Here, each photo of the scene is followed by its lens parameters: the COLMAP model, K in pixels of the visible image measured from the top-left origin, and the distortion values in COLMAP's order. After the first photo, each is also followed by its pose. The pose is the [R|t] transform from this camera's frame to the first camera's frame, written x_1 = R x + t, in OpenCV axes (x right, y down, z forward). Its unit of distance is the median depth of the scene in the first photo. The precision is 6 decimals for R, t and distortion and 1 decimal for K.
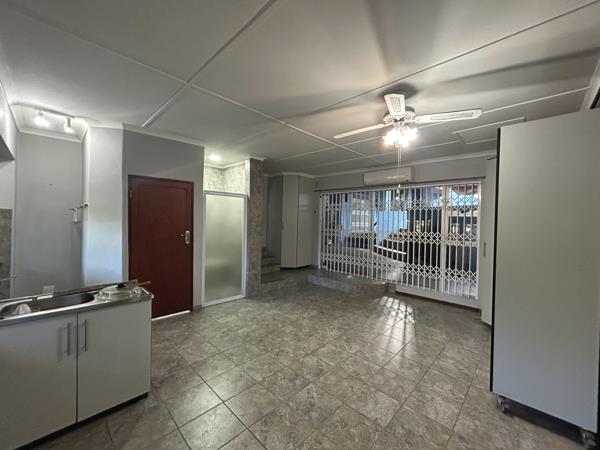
lens RADIAL K [[241.4, 0, 302.3], [0, 241.4, 221.8], [0, 0, 1]] dist [-0.001235, 0.000643]
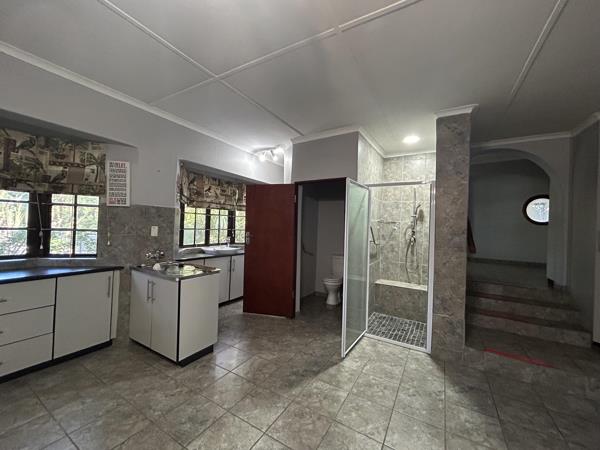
lens RADIAL K [[241.4, 0, 301.1], [0, 241.4, 222.4], [0, 0, 1]] dist [-0.001235, 0.000643]
pose [[0.234333, -0.028306, -0.971744, 0.323447], [-0.035147, 0.998676, -0.037566, 0.028997], [0.971521, 0.042956, 0.233028, 0.643743]]
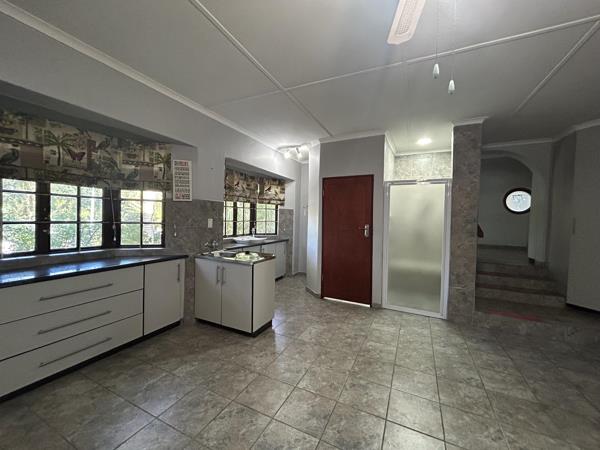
lens RADIAL K [[241.4, 0, 301.3], [0, 241.4, 222.4], [0, 0, 1]] dist [-0.001235, 0.000643]
pose [[0.315749, 0.005377, -0.948827, 0.376461], [-0.022223, 0.999752, -0.001730, 0.035707], [0.948582, 0.021632, 0.315790, 0.412994]]
